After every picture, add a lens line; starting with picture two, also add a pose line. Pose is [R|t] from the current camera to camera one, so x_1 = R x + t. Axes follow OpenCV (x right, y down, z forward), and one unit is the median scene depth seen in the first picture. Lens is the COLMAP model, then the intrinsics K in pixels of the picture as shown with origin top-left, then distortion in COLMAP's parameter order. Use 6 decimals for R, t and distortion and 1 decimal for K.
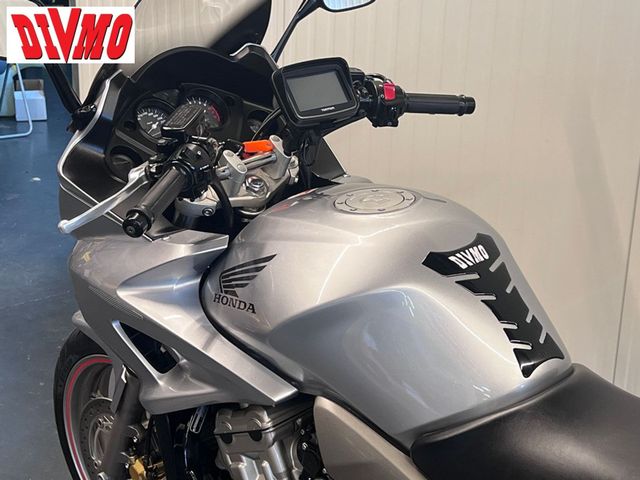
lens RADIAL K [[1137.0, 0, 320.0], [0, 1137.0, 240.0], [0, 0, 1]] dist [0.268993, -1.081852]
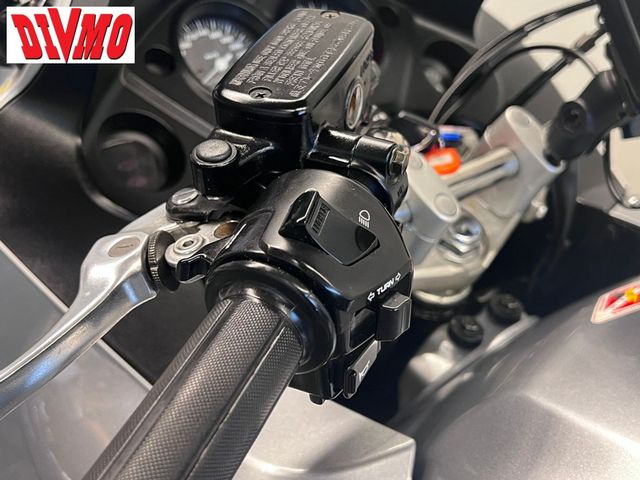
lens RADIAL K [[764.0, 0, 309.9], [0, 764.0, 241.0], [0, 0, 1]] dist [0.083976, -0.003535]
pose [[0.995311, 0.079273, -0.055432, -0.099456], [-0.070361, 0.986554, 0.147513, -0.086648], [0.066380, -0.142921, 0.987506, 0.779600]]
